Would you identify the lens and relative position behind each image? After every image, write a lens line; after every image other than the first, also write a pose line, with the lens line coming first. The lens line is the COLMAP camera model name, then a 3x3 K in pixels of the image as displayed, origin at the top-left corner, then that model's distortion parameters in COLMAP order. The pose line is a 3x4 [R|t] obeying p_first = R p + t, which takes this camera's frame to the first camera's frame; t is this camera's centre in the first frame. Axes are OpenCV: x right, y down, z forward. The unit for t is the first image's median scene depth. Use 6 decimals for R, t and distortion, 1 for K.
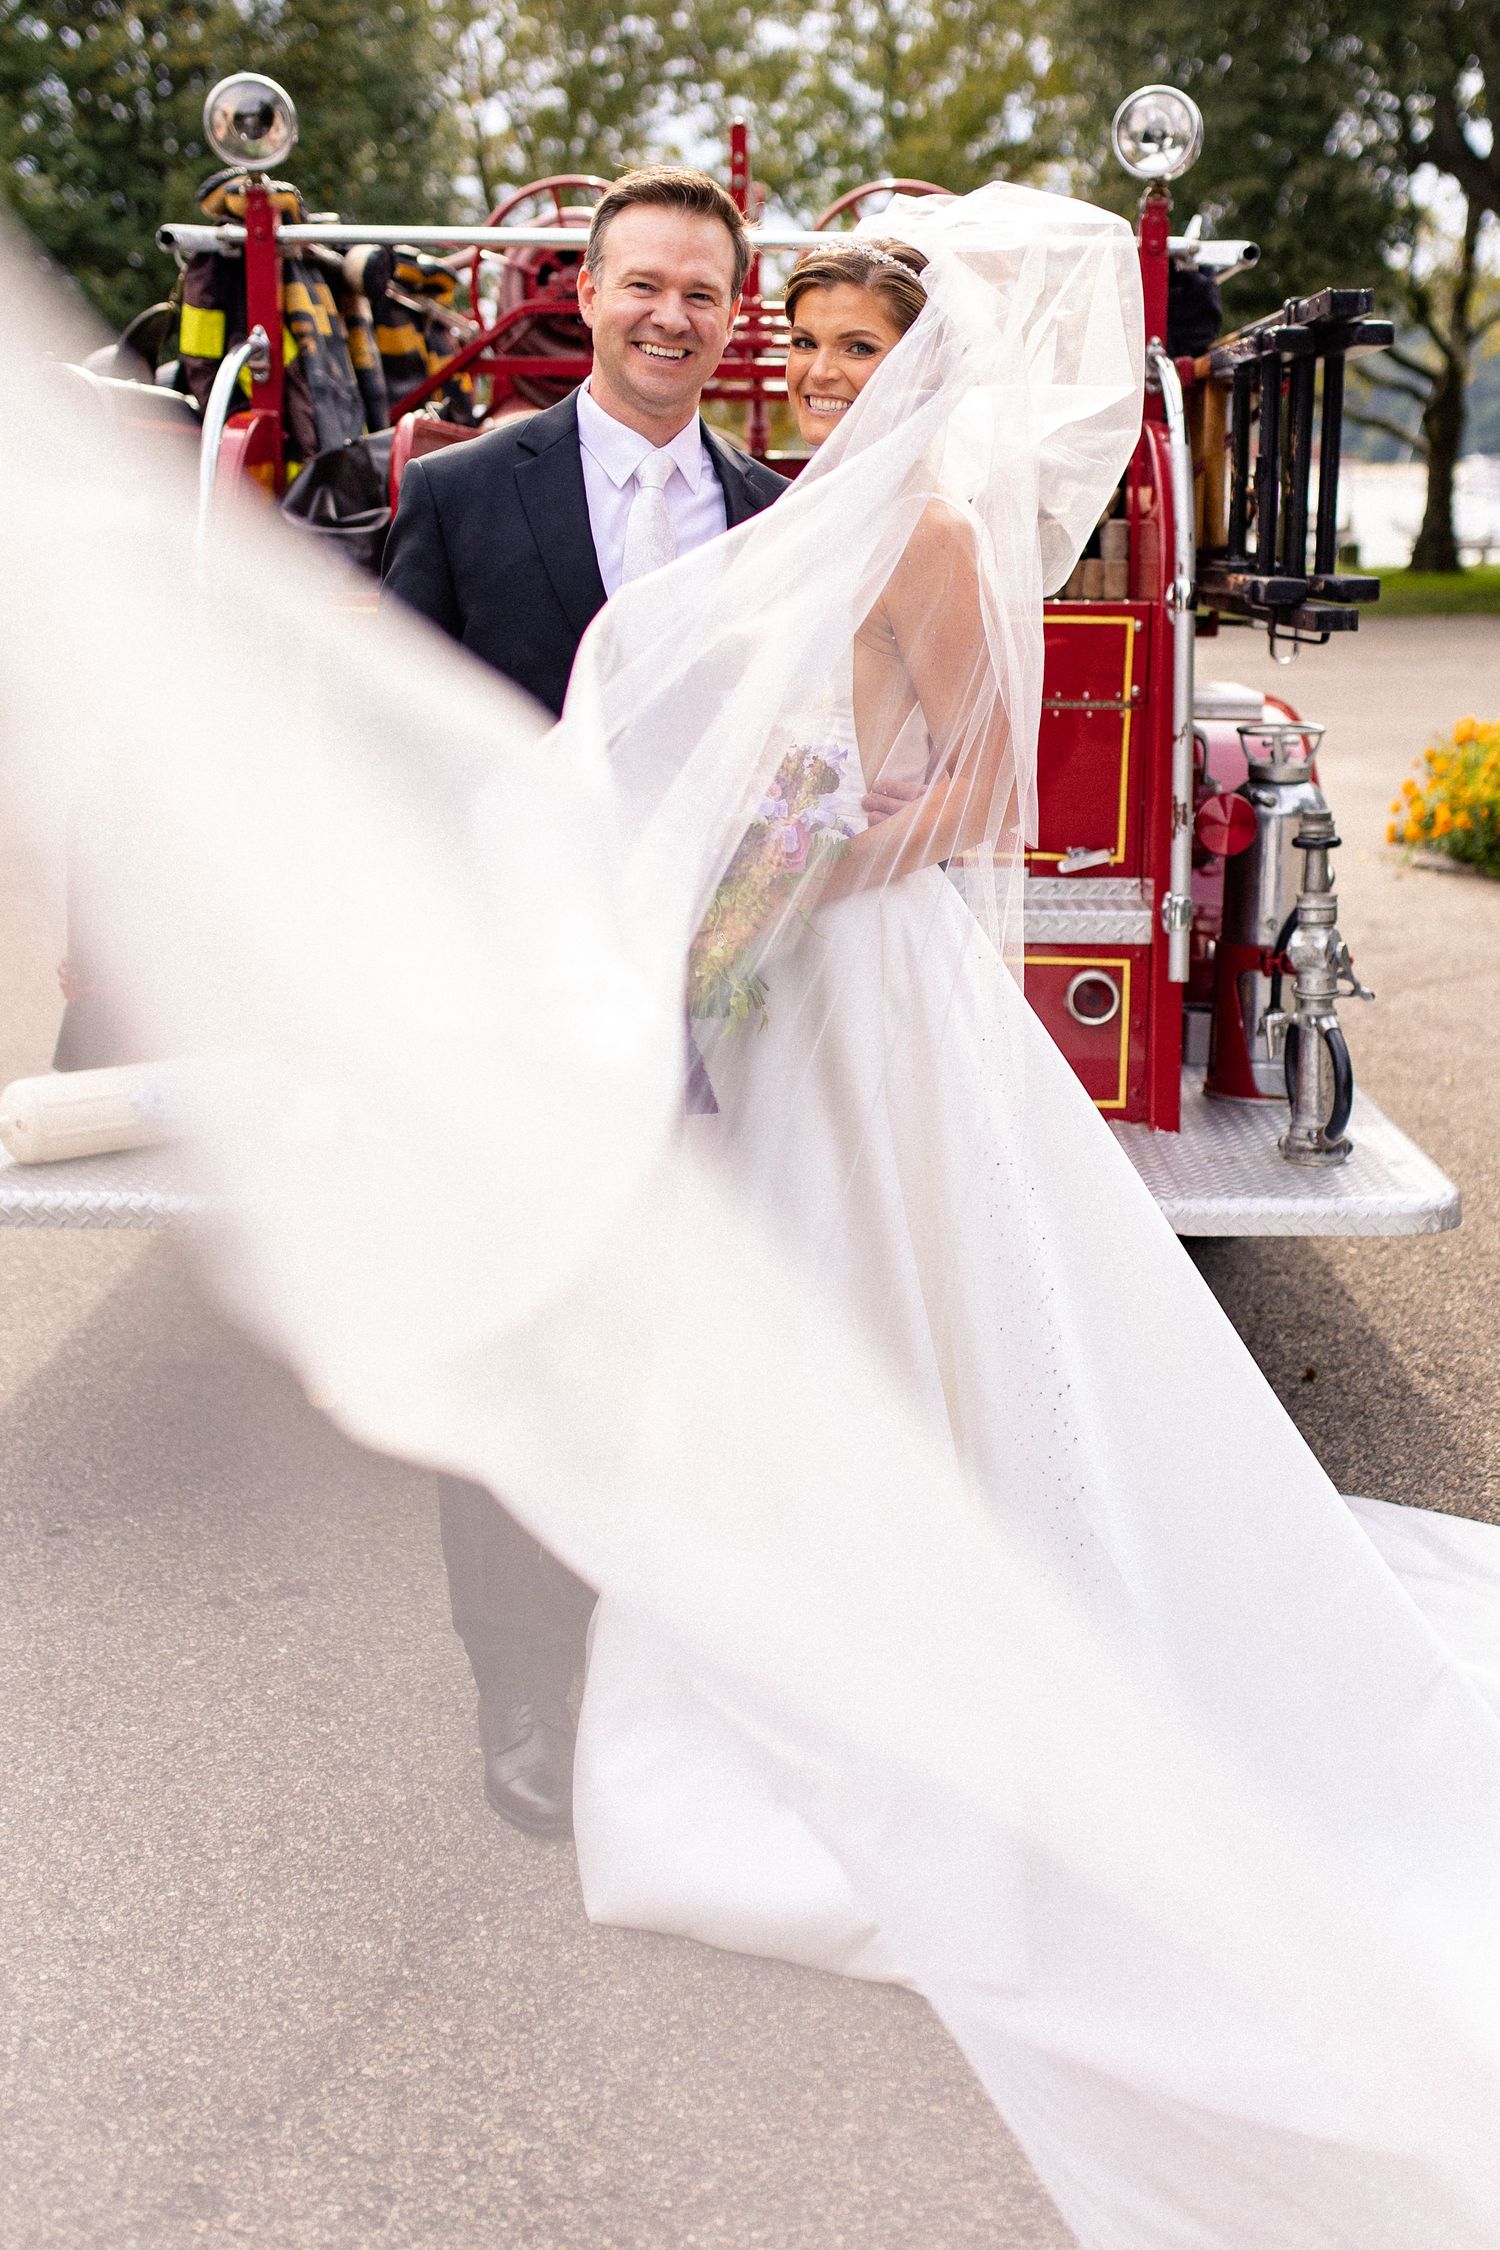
lens RADIAL K [[2246.4, 0, 750.0], [0, 2246.4, 1007.6], [0, 0, 1]] dist [0.009932, 0.013081]
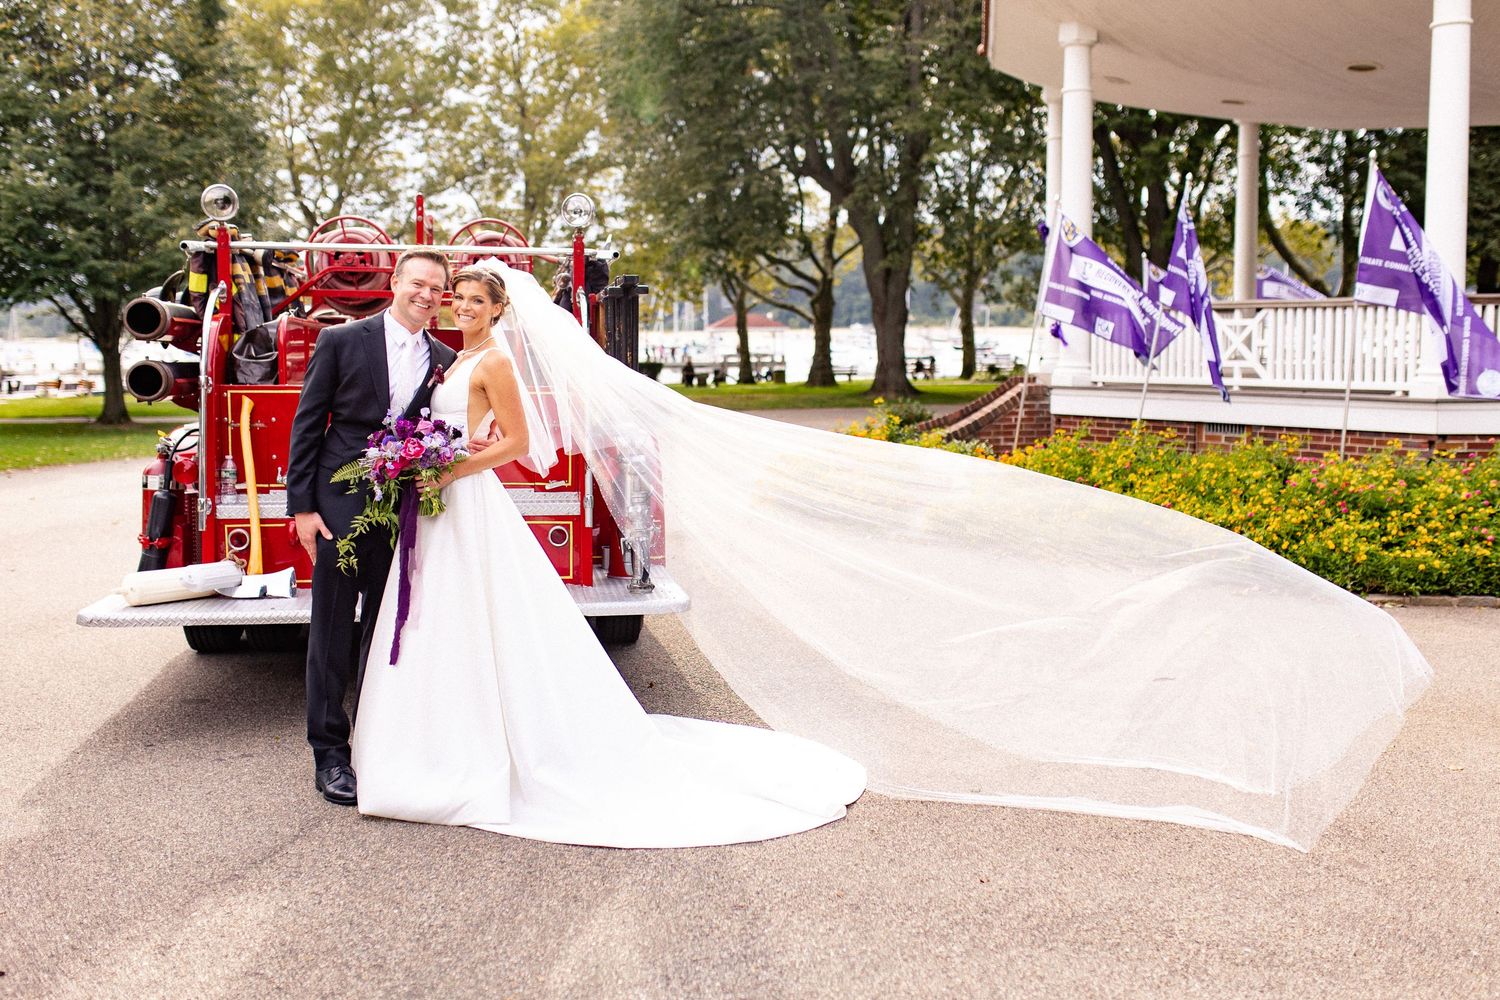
lens RADIAL K [[1525.9, 0, 685.4], [0, 1525.9, 500.9], [0, 0, 1]] dist [0.012428, -0.009683]
pose [[0.989619, -0.016569, 0.142755, 0.036520], [0.033901, 0.992213, -0.119851, 0.133315], [-0.139657, 0.123446, 0.982475, -0.588817]]
